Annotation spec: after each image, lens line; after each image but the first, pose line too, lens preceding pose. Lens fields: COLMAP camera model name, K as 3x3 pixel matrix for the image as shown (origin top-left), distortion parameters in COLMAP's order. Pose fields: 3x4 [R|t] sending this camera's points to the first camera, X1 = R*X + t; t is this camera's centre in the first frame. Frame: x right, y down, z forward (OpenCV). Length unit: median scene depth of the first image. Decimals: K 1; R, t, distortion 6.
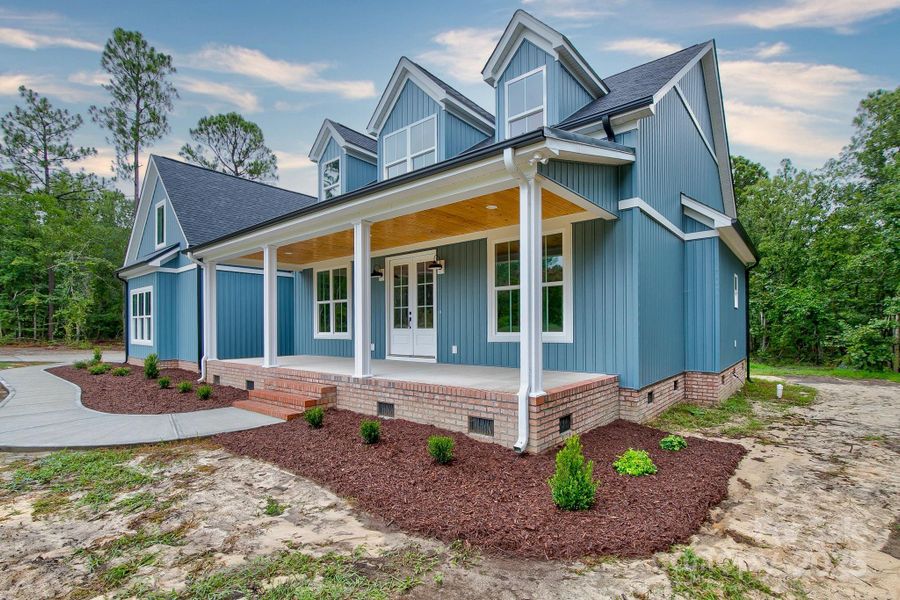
lens RADIAL K [[435.1, 0, 453.4], [0, 435.1, 298.5], [0, 0, 1]] dist [-0.004267, 0.000514]
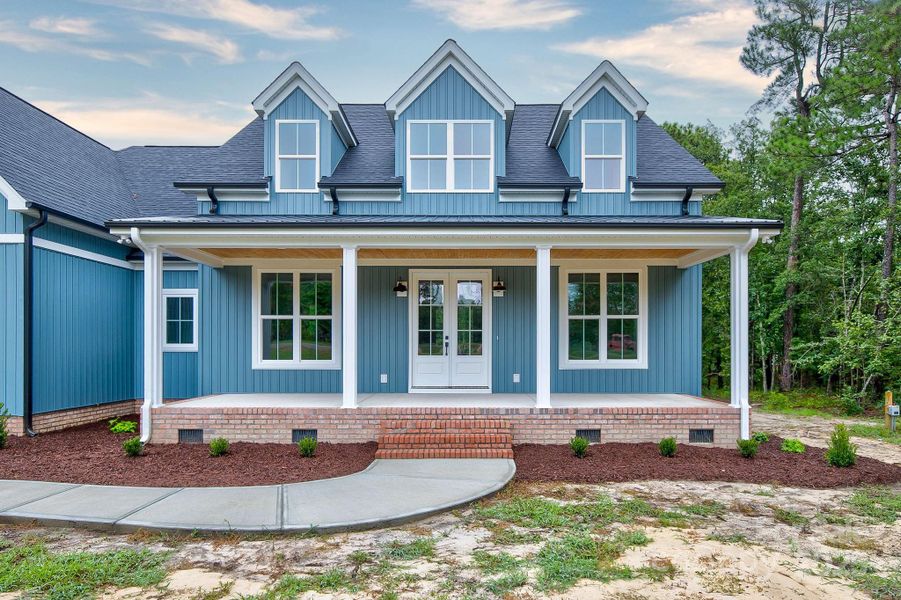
lens RADIAL K [[615.4, 0, 450.5], [0, 615.4, 300.0], [0, 0, 1]] dist [-0.004832, 0.001212]
pose [[0.754870, 0.059648, 0.653156, -0.956843], [-0.050720, 0.998183, -0.032537, -0.001471], [-0.653910, -0.008567, 0.756524, 0.079891]]
